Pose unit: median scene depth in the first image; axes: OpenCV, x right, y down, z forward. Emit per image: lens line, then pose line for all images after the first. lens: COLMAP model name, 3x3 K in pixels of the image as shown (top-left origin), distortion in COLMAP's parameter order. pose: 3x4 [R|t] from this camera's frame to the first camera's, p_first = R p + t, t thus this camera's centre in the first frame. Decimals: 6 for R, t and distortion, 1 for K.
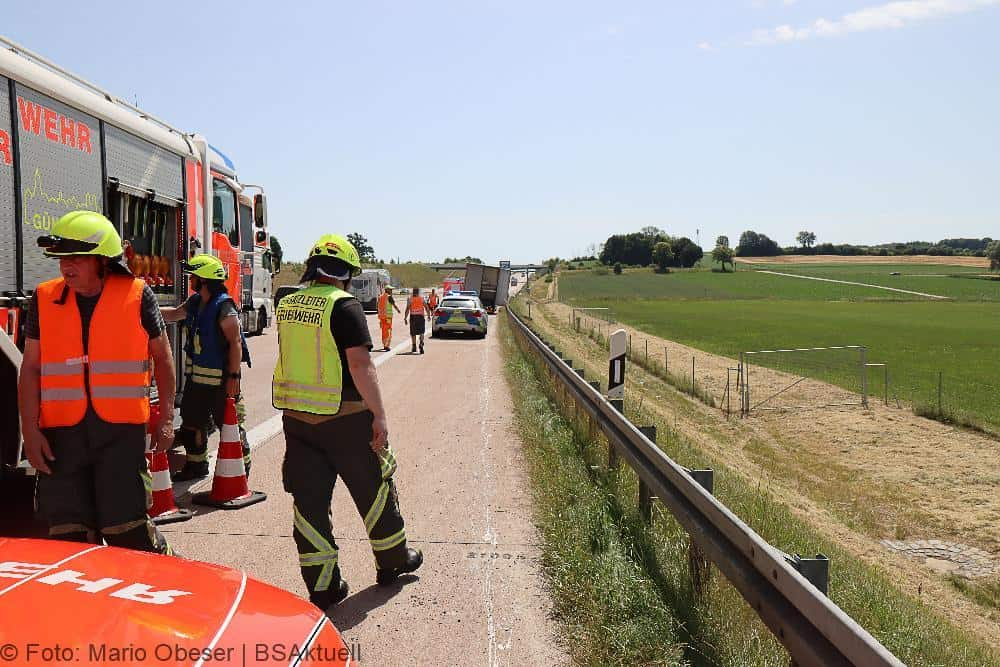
lens RADIAL K [[800.9, 0, 476.3], [0, 800.9, 335.1], [0, 0, 1]] dist [-0.071075, 0.058528]
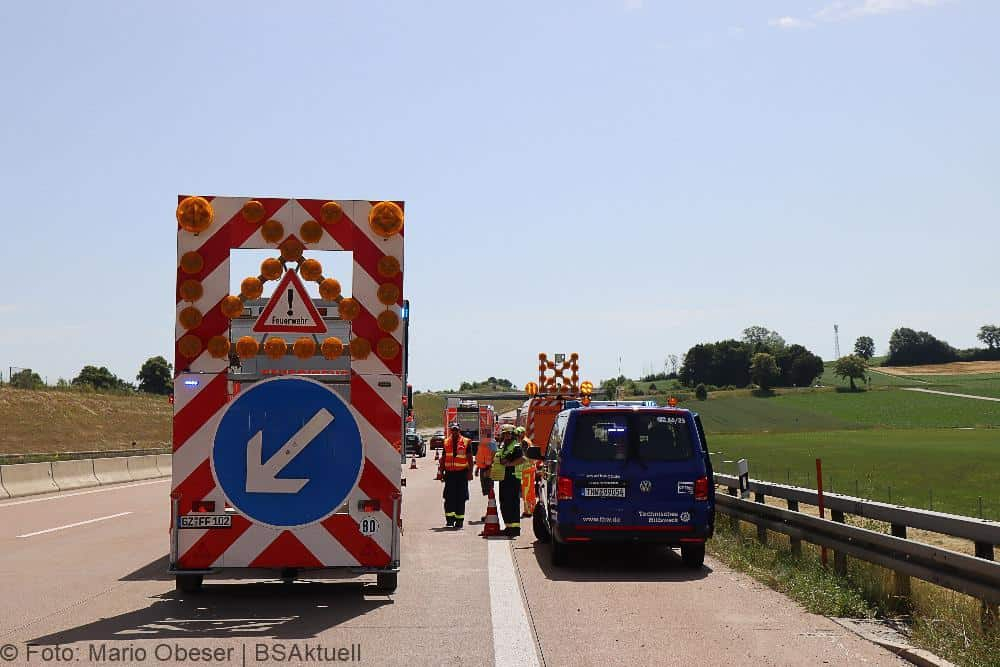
lens RADIAL K [[827.7, 0, 486.6], [0, 827.7, 330.9], [0, 0, 1]] dist [-0.034148, 0.005810]
pose [[0.999114, -0.029176, -0.030328, 0.007309], [0.023459, 0.984427, -0.174220, -0.012863], [0.034939, 0.173354, 0.984240, 0.266856]]
